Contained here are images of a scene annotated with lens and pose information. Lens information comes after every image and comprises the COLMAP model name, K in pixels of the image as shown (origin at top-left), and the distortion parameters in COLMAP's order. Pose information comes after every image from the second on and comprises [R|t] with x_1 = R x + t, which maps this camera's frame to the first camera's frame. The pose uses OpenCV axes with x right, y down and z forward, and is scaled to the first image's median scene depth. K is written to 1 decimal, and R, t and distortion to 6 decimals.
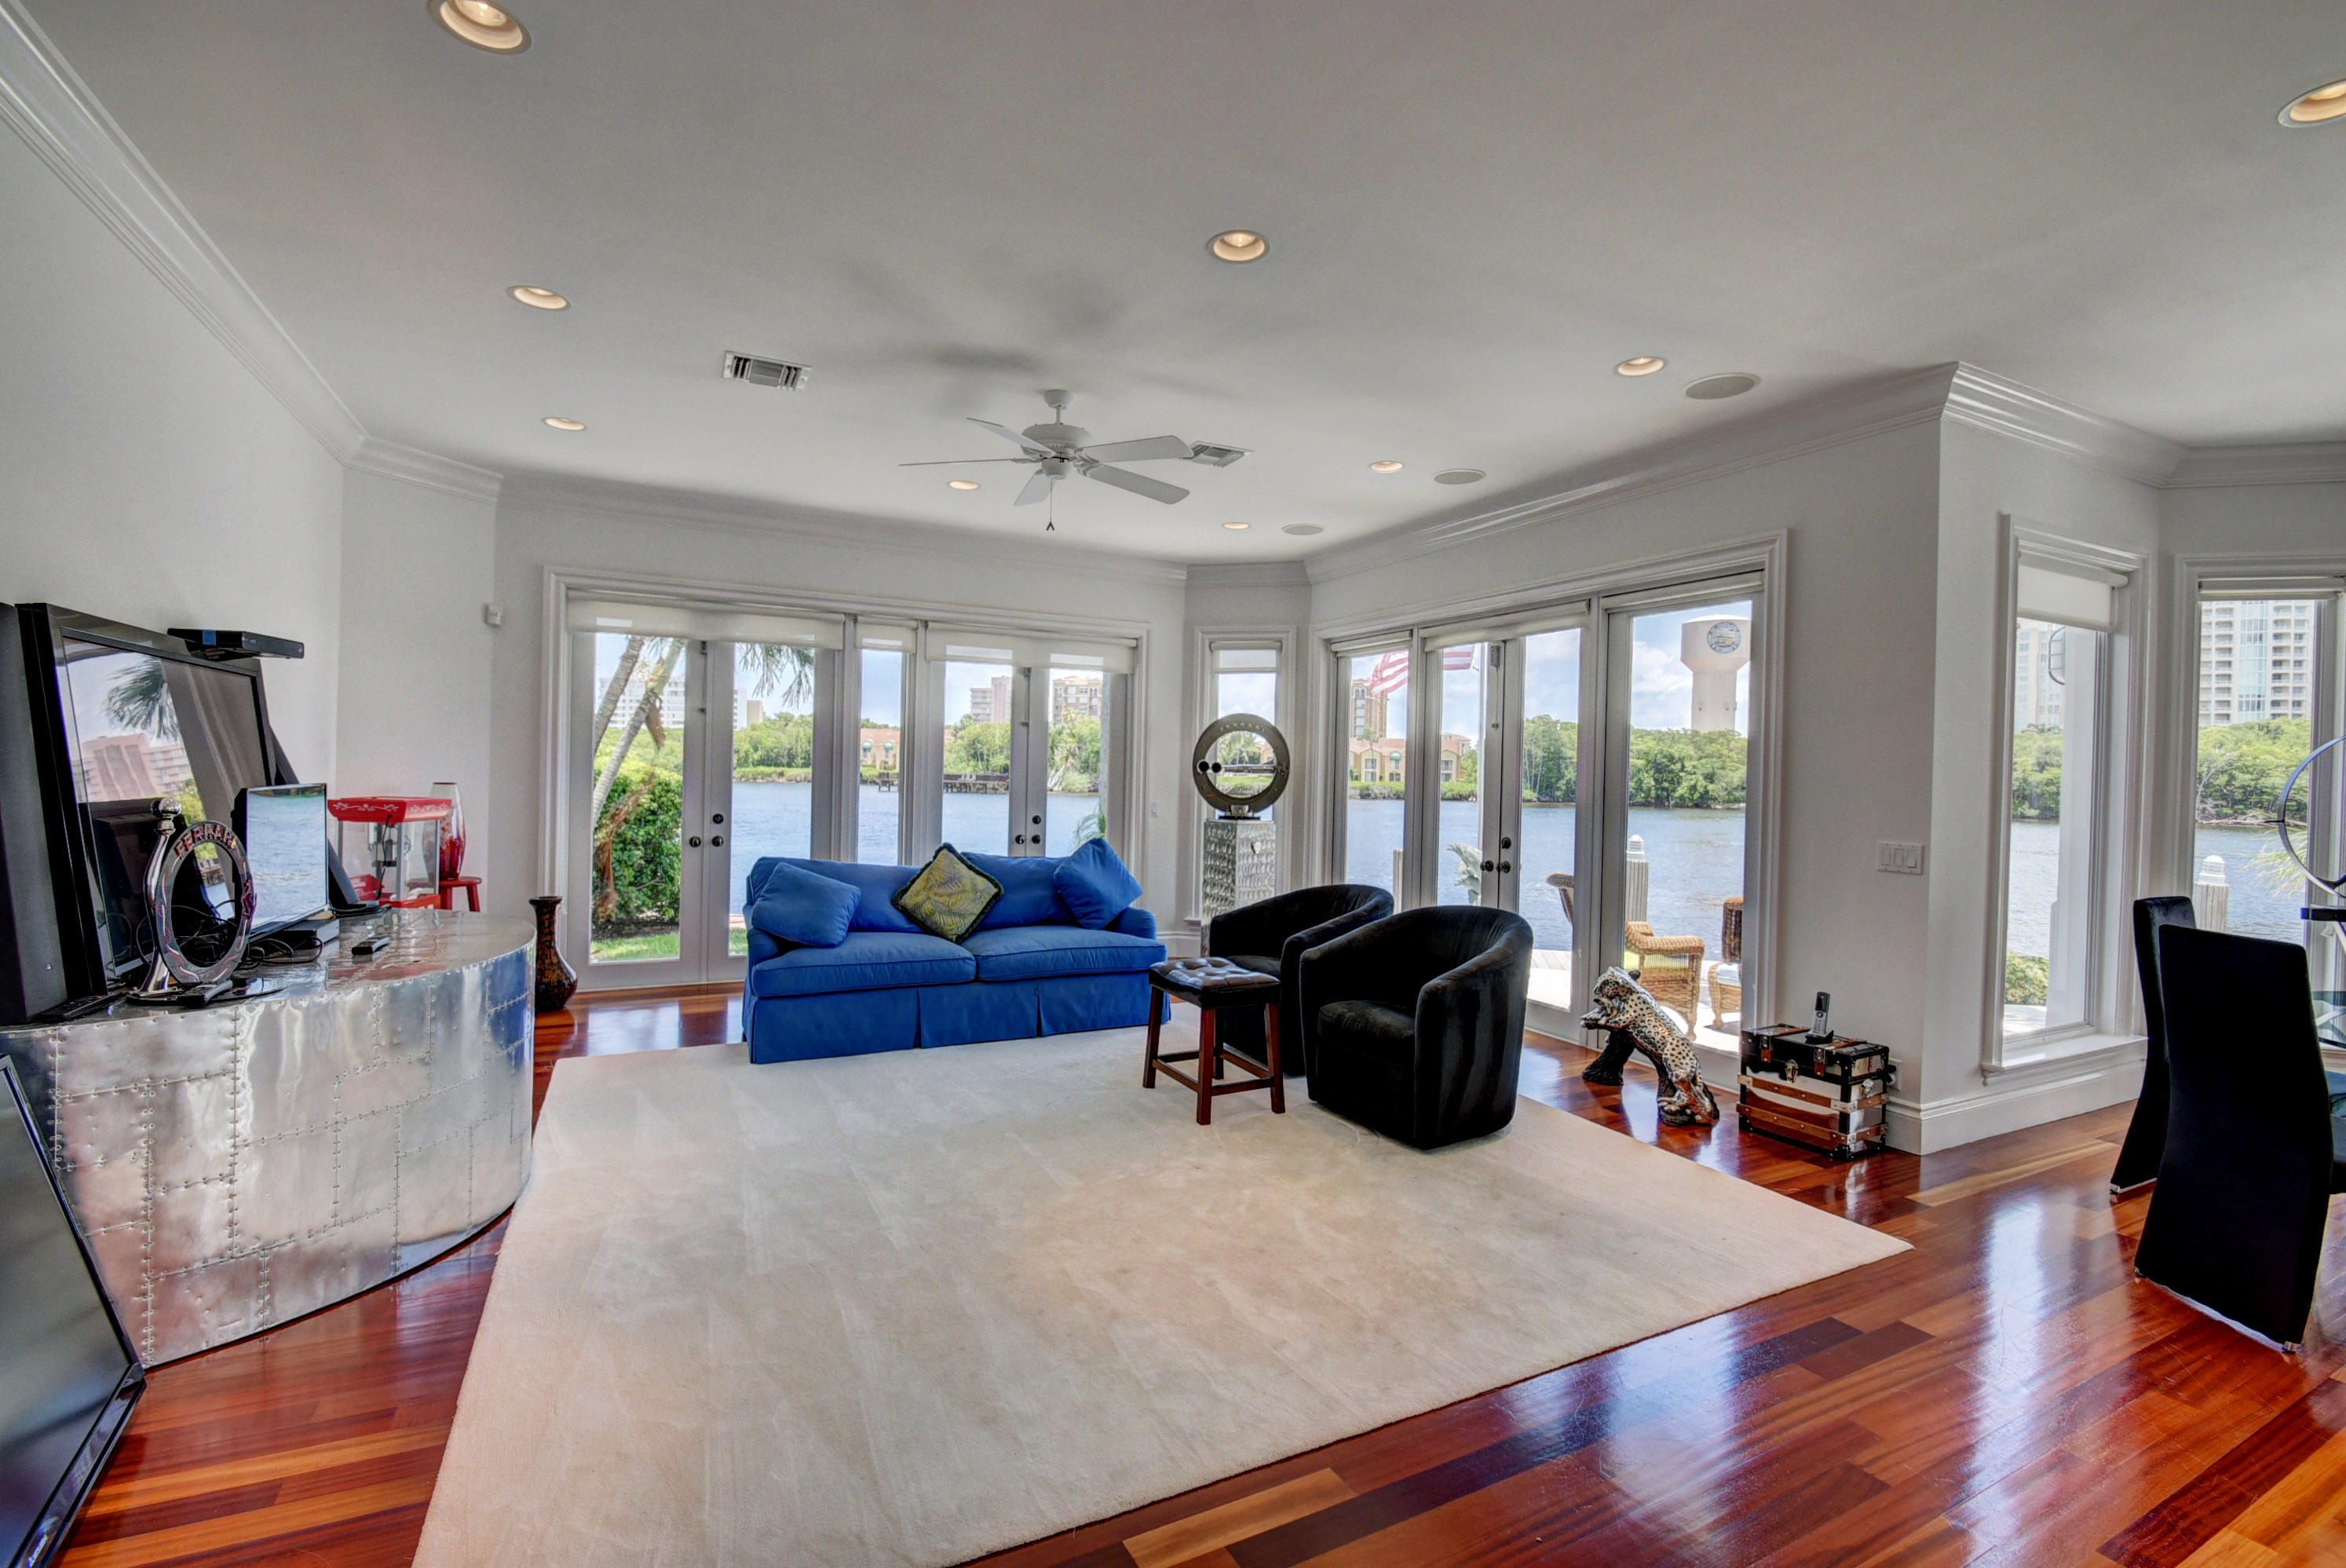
lens RADIAL K [[1031.3, 0, 1158.2], [0, 1031.3, 777.1], [0, 0, 1]] dist [0.005669, -0.011742]
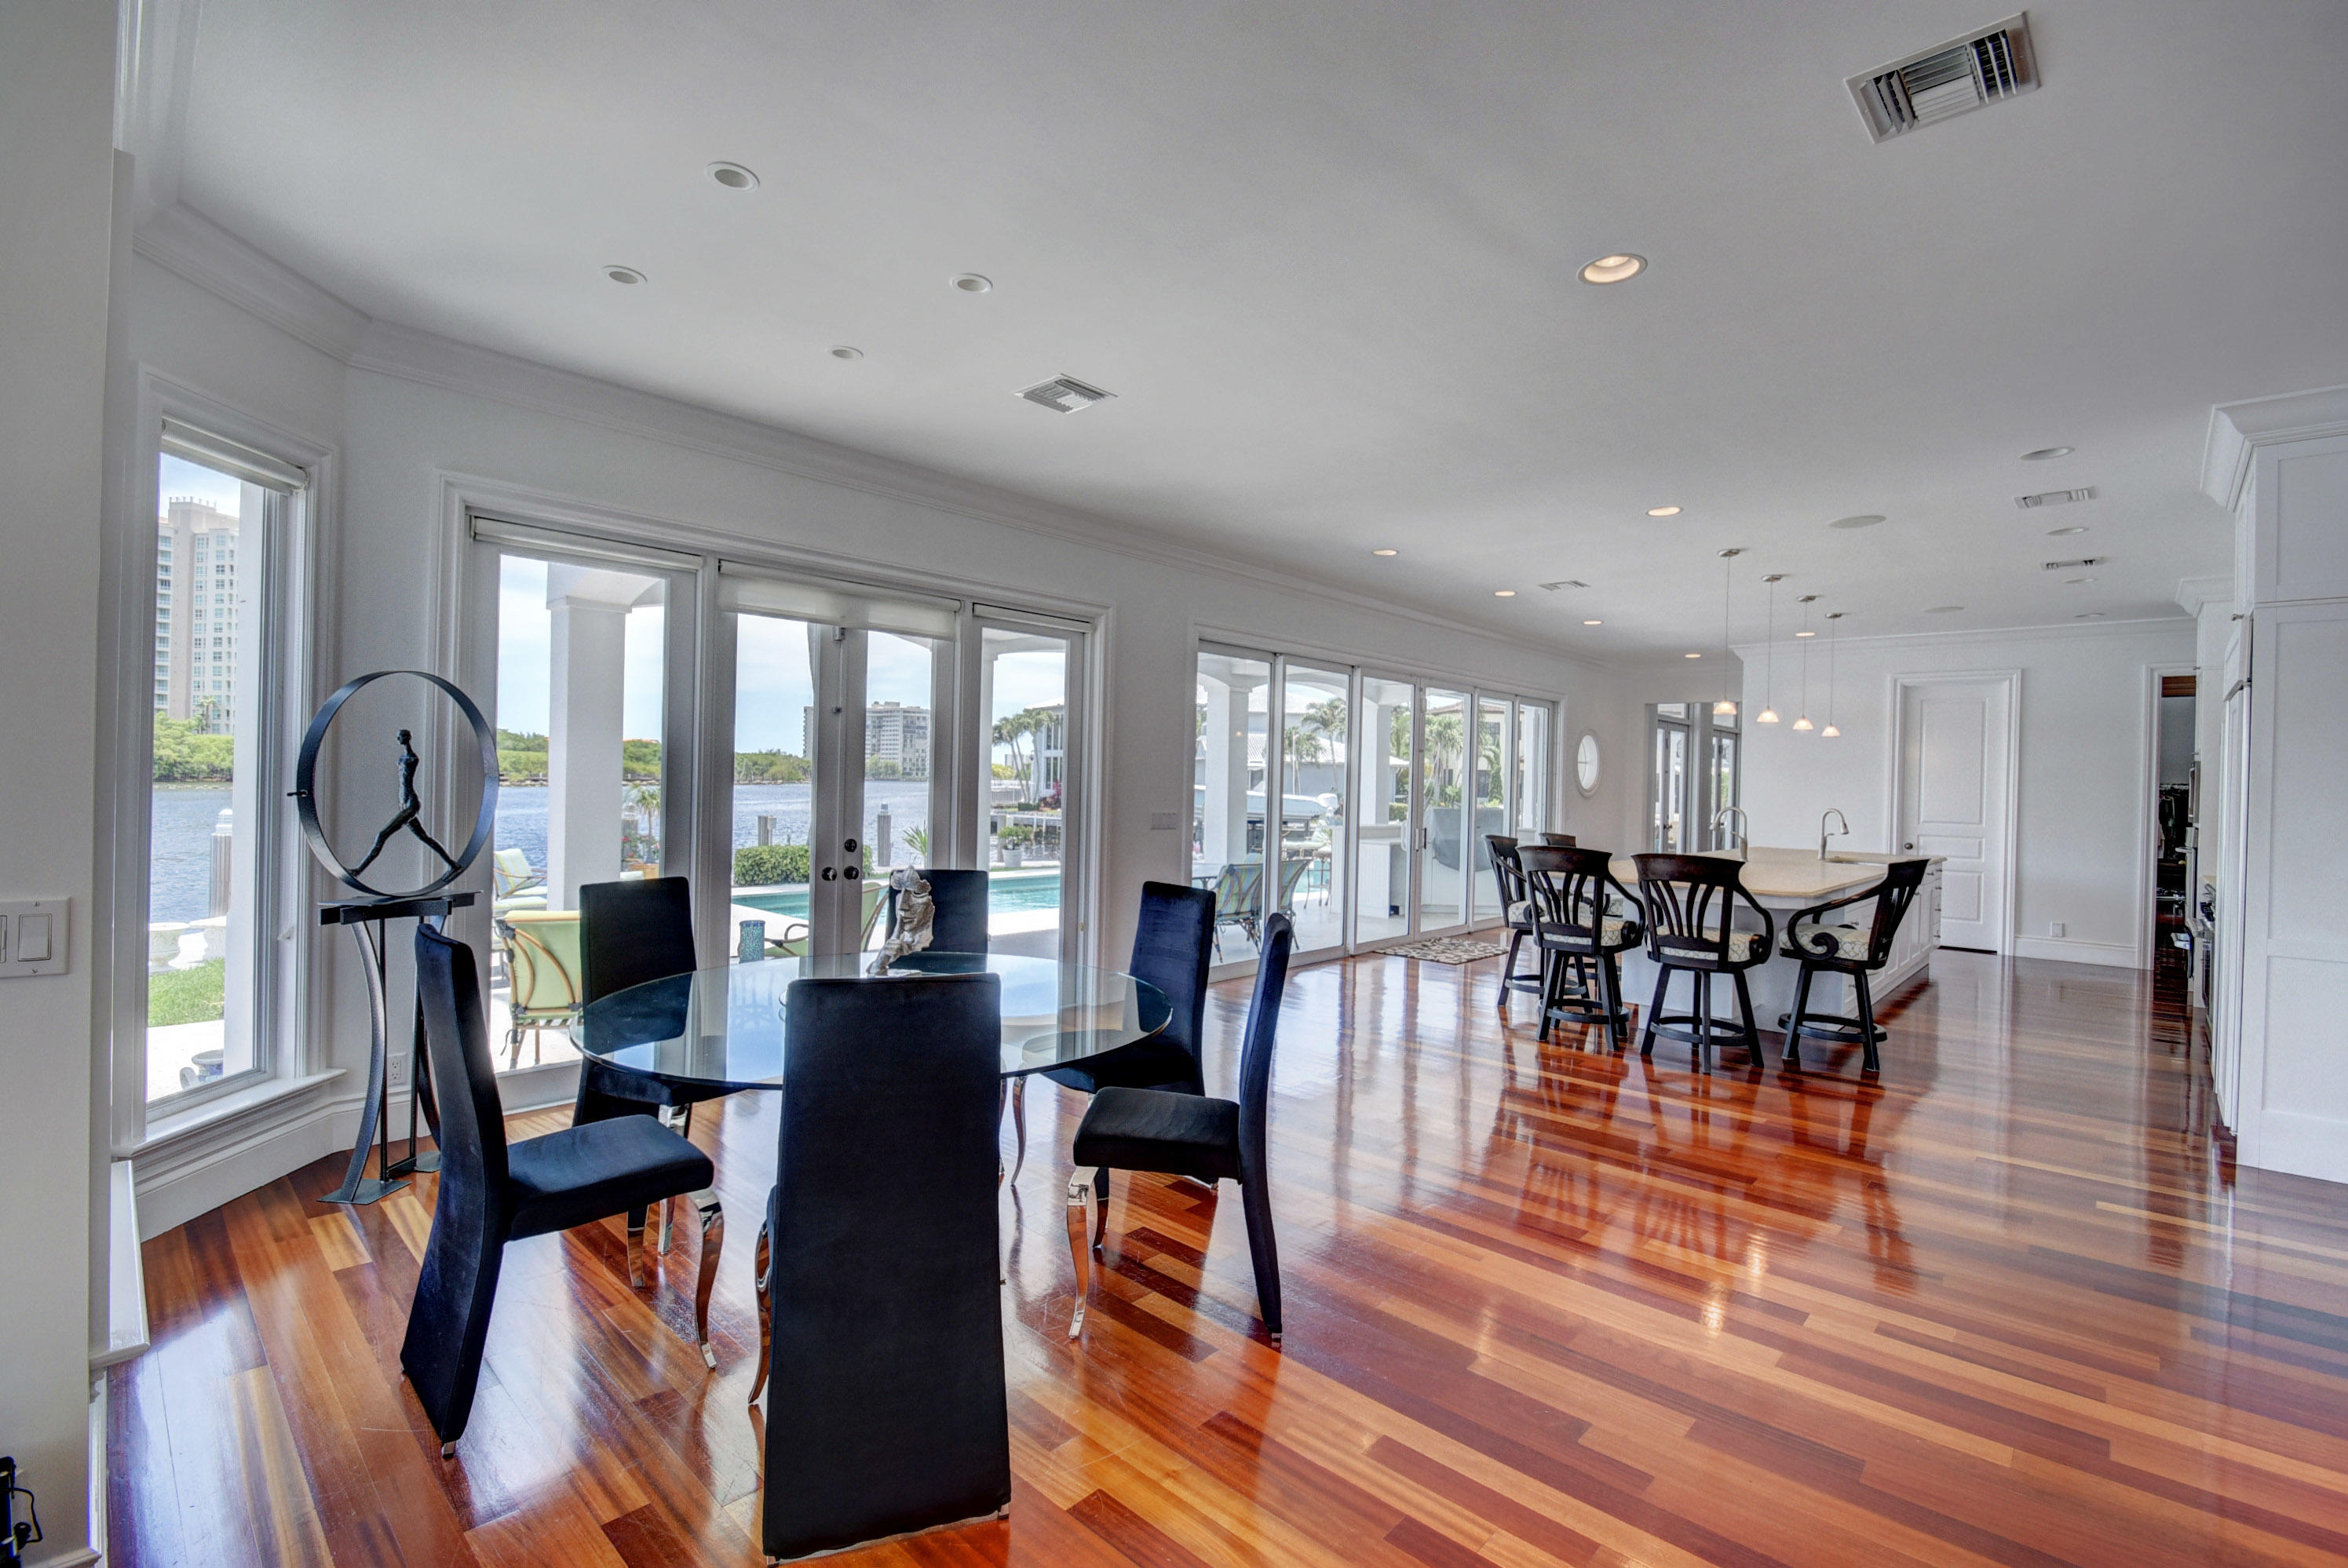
lens RADIAL K [[1032.0, 0, 1162.7], [0, 1032.0, 781.4], [0, 0, 1]] dist [0.005669, -0.011742]
pose [[-0.336009, -0.032000, 0.941315, 0.174710], [-0.027718, 0.999326, 0.024078, 0.000982], [-0.941451, -0.018001, -0.336669, 0.535053]]
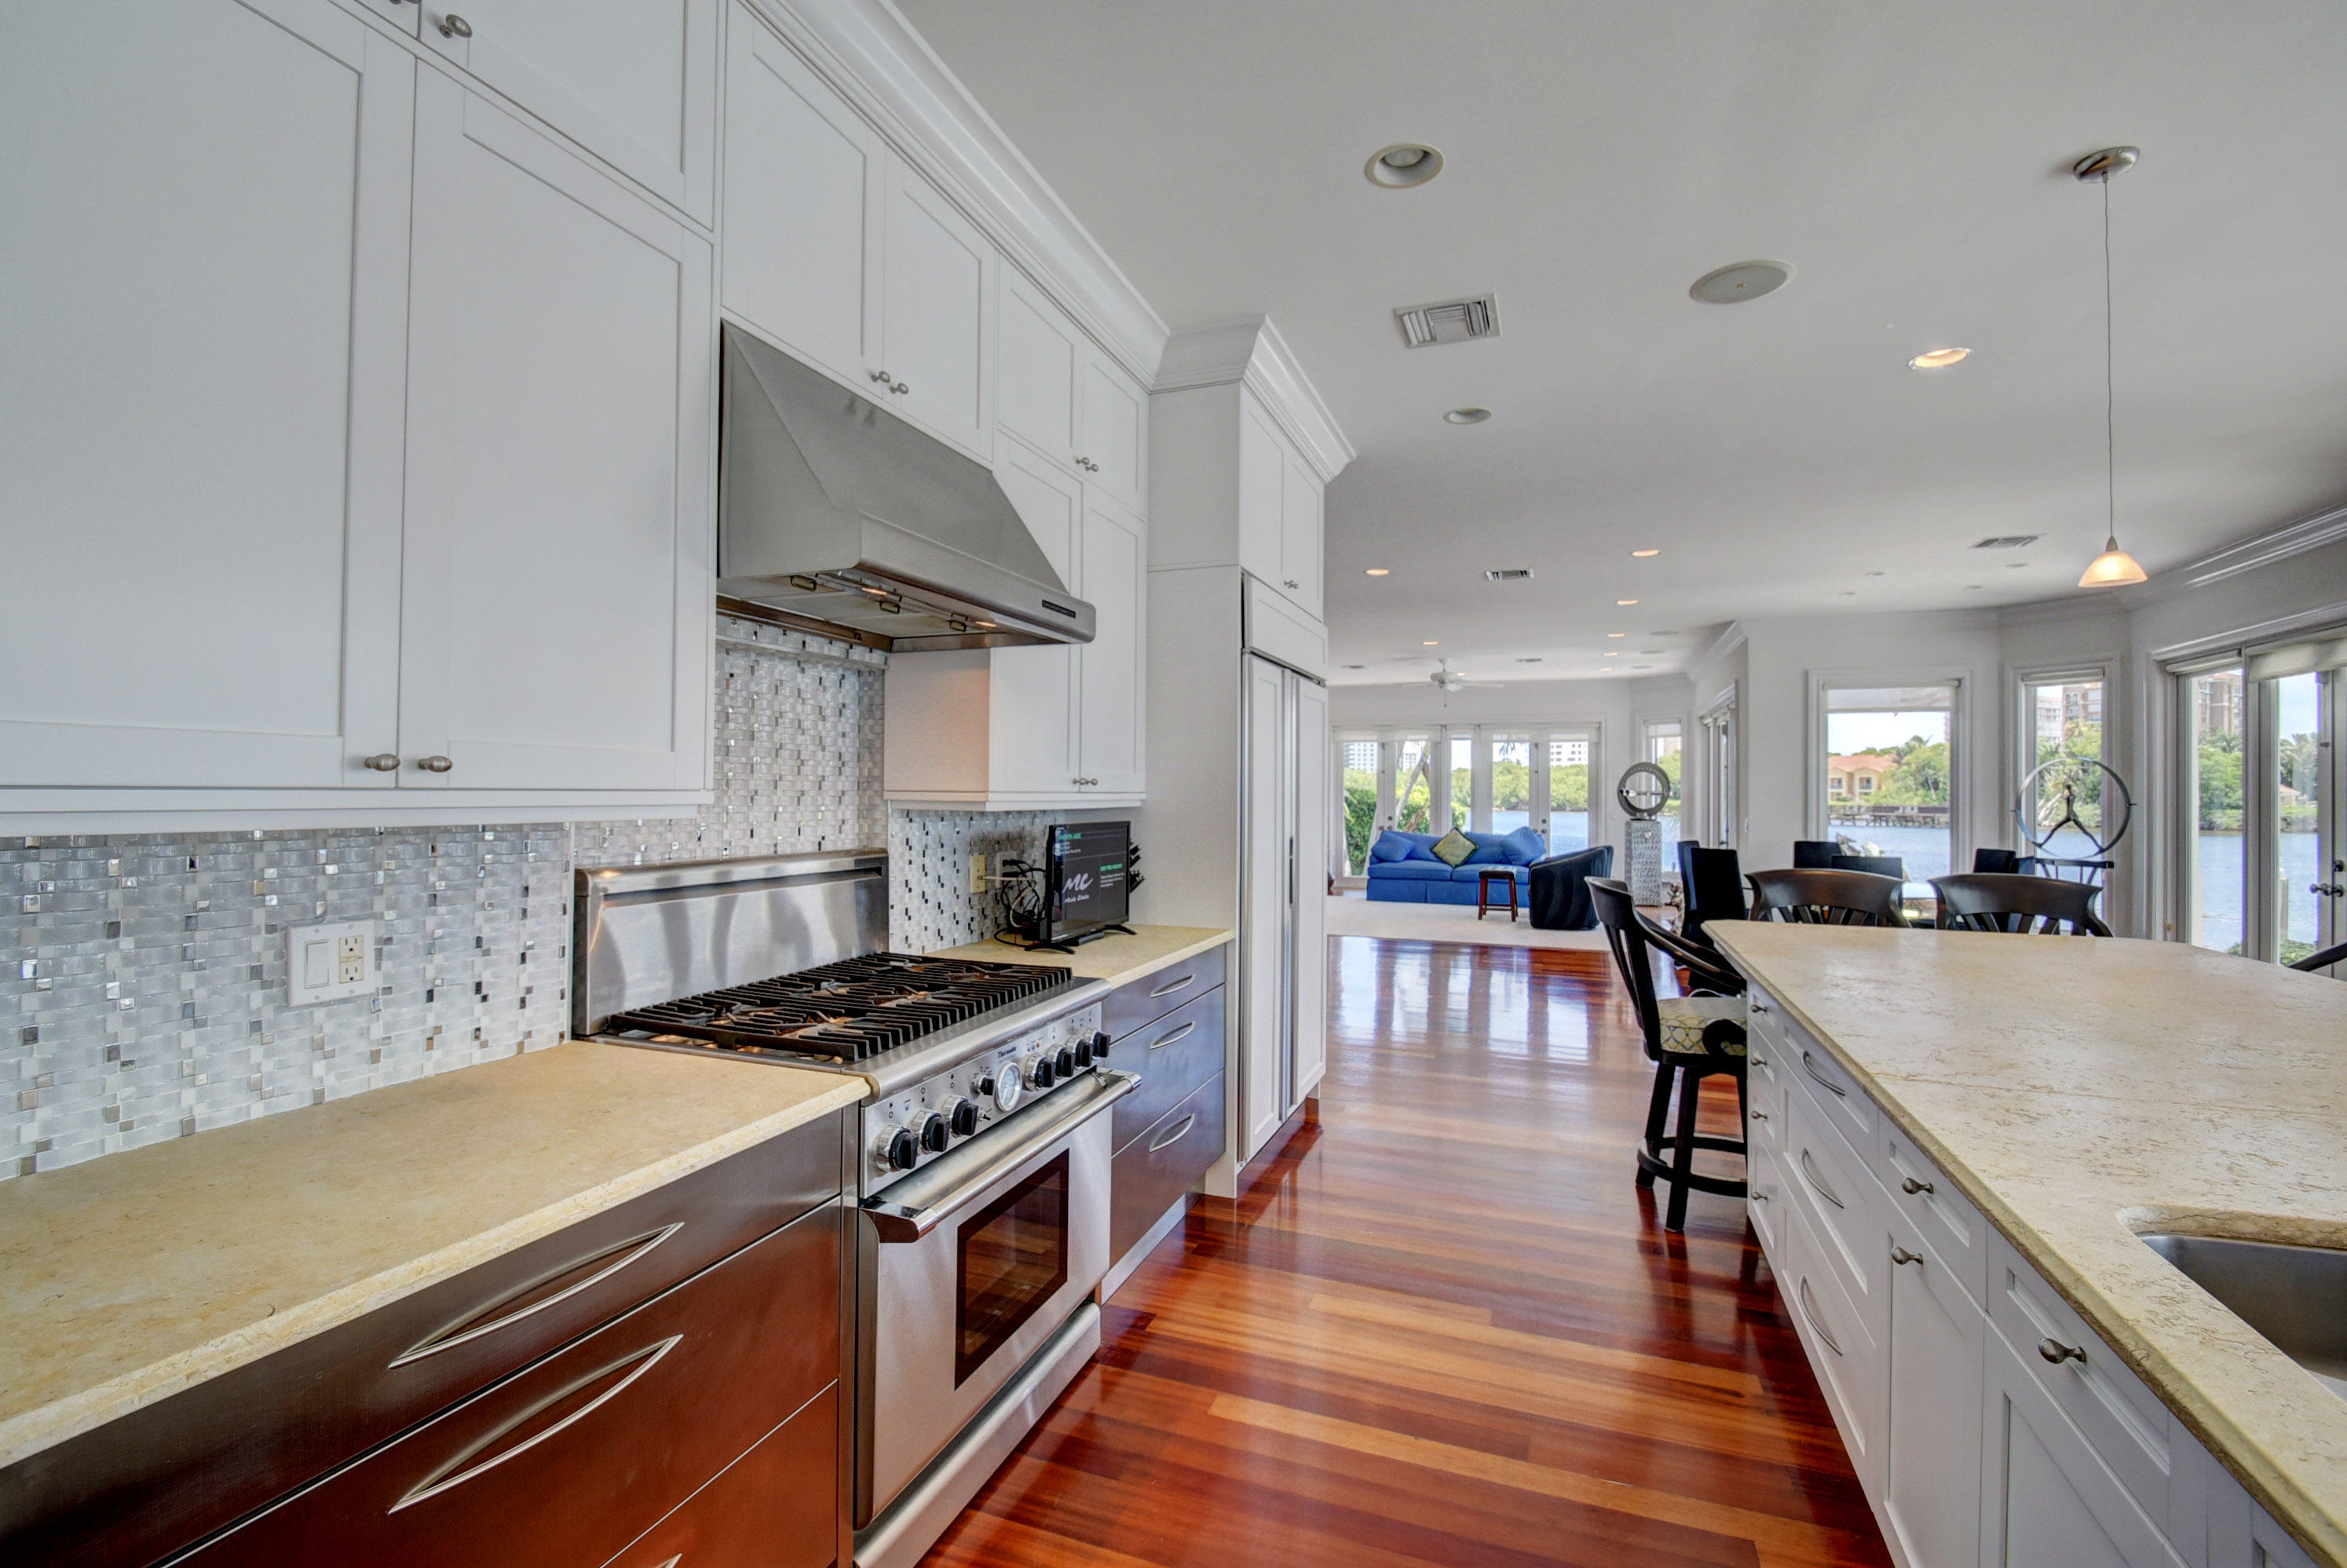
lens RADIAL K [[1031.7, 0, 1167.7], [0, 1031.7, 783.1], [0, 0, 1]] dist [0.005669, -0.011742]
pose [[0.670349, -0.024568, -0.741639, 1.150351], [0.004293, 0.999563, -0.029232, 0.032175], [0.742034, 0.016412, 0.670162, -1.111012]]
